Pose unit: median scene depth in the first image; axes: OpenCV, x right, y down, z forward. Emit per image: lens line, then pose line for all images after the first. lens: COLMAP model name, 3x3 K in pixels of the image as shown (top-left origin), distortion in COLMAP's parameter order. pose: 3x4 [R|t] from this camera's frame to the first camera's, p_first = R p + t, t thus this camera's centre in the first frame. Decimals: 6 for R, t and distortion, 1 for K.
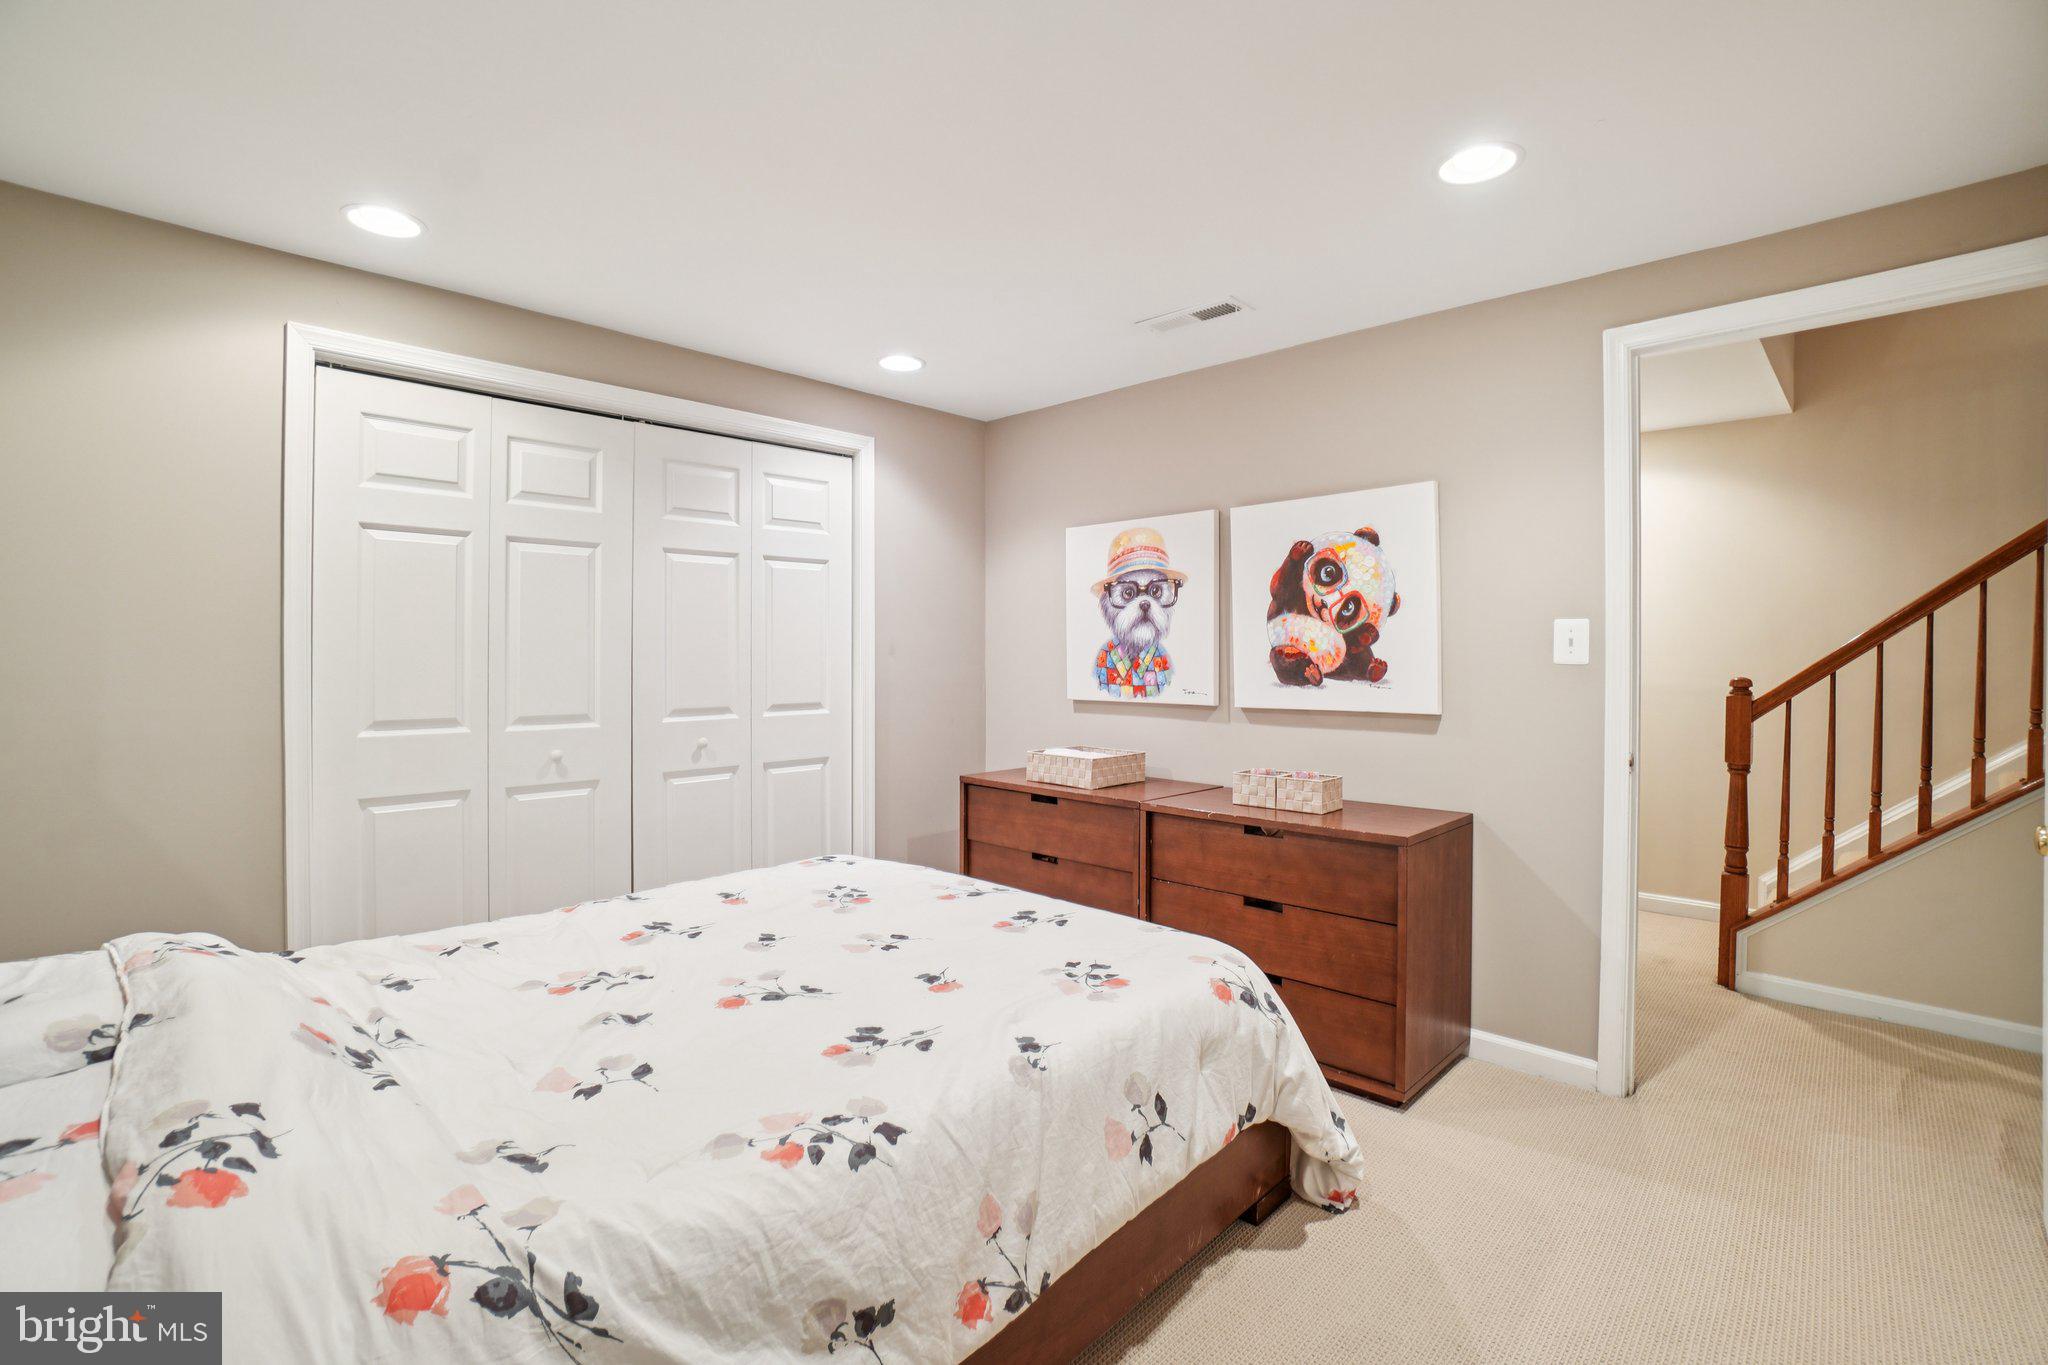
lens RADIAL K [[915.2, 0, 1022.1], [0, 915.2, 654.2], [0, 0, 1]] dist [-0.063298, 0.022279]
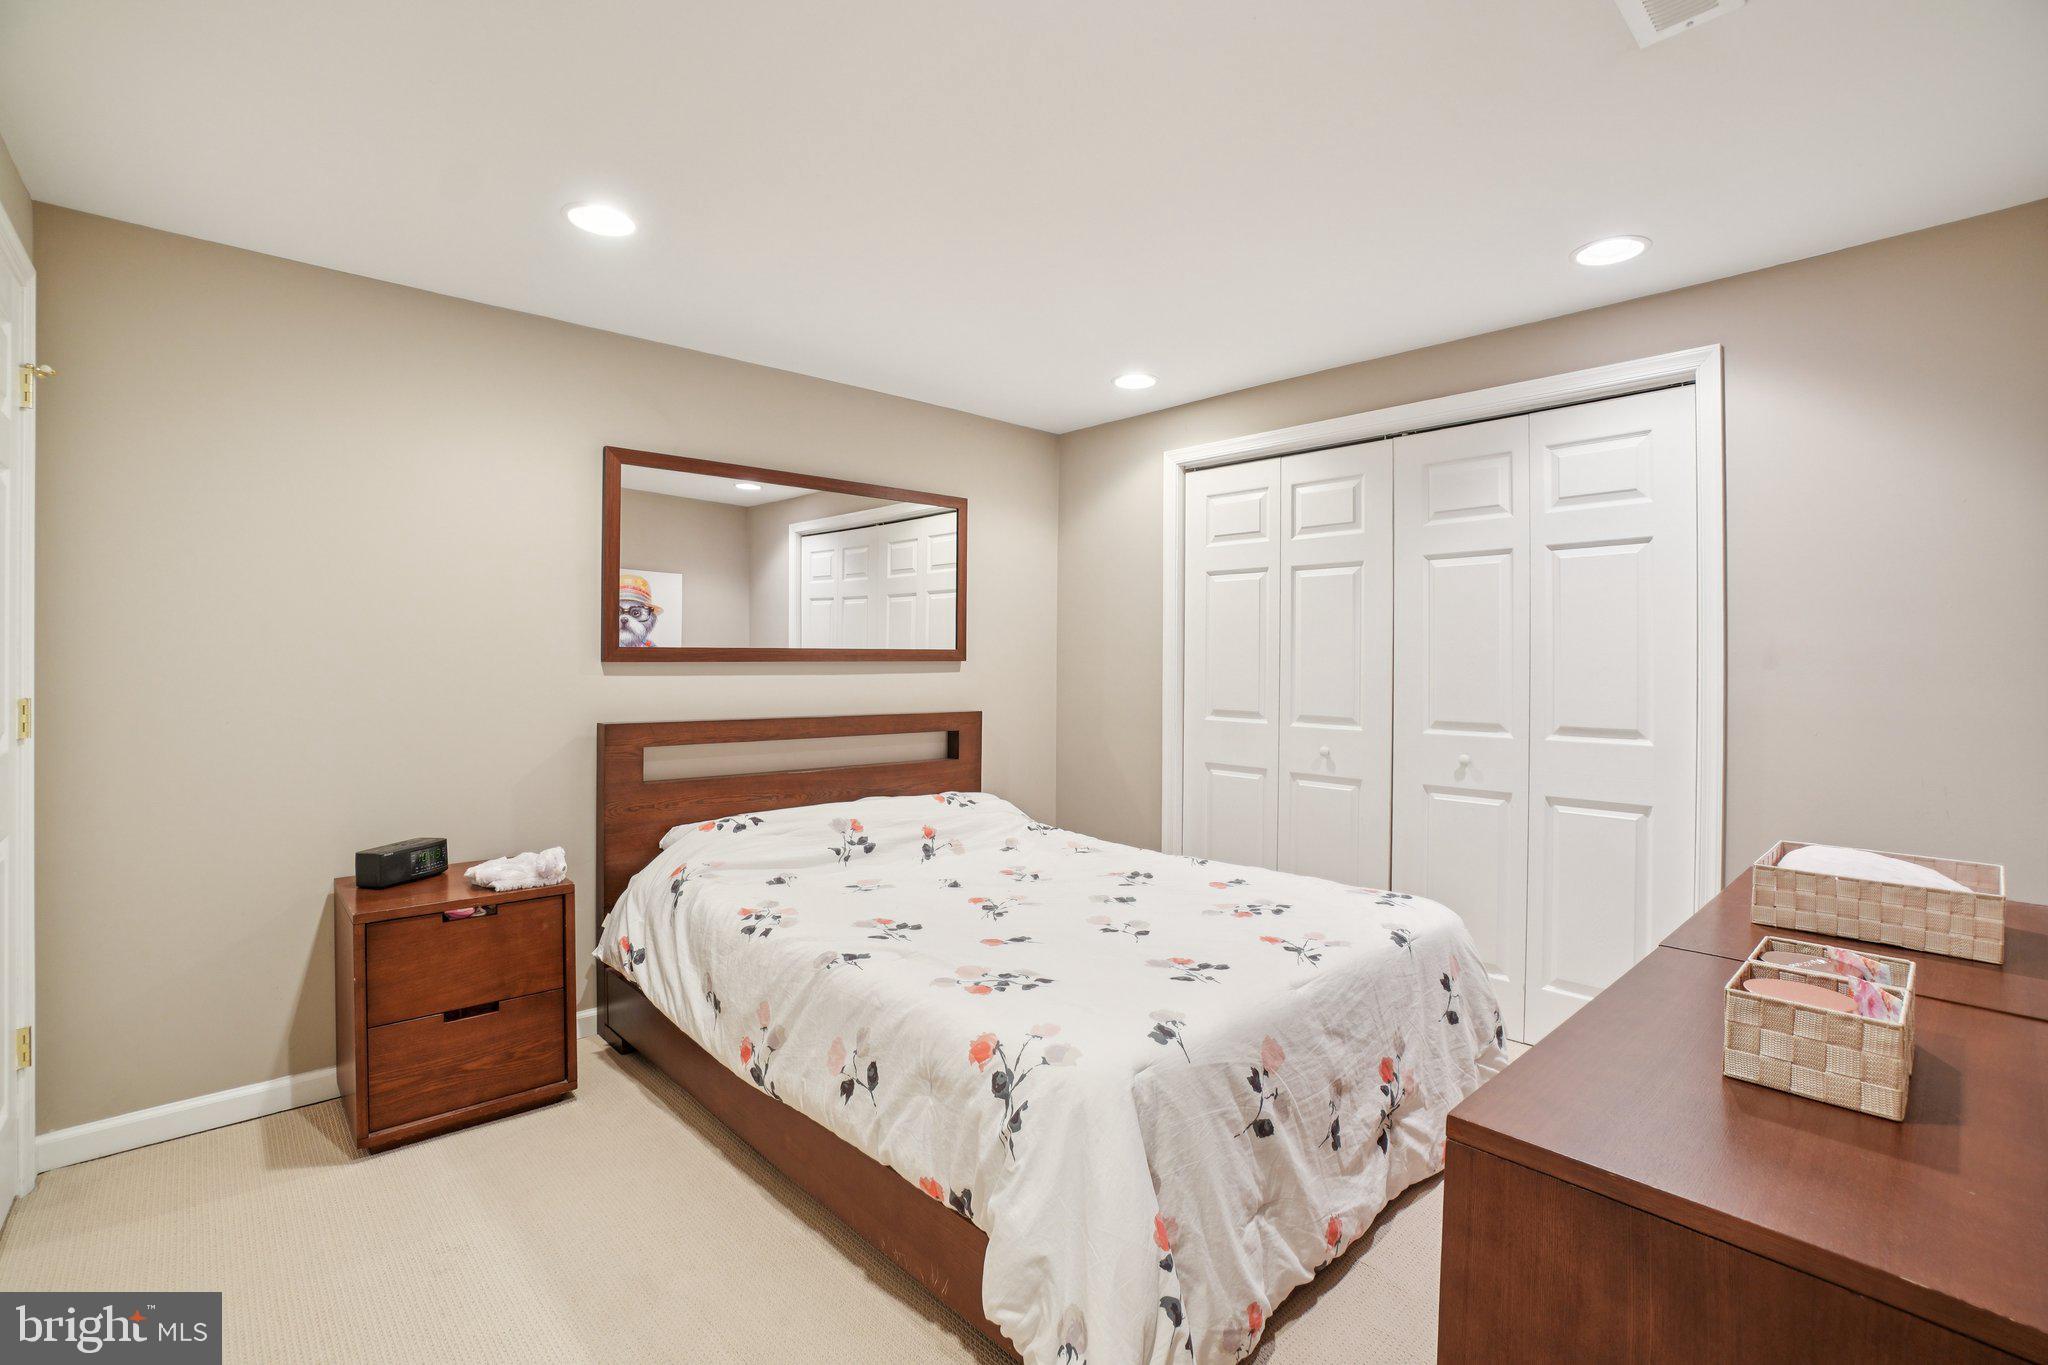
lens RADIAL K [[917.7, 0, 1017.4], [0, 917.7, 675.6], [0, 0, 1]] dist [-0.059361, 0.023138]
pose [[-0.053243, 0.011116, -0.998520, 0.685835], [-0.010072, 0.999881, 0.011669, 0.006215], [0.998531, 0.010679, -0.053125, 0.689109]]
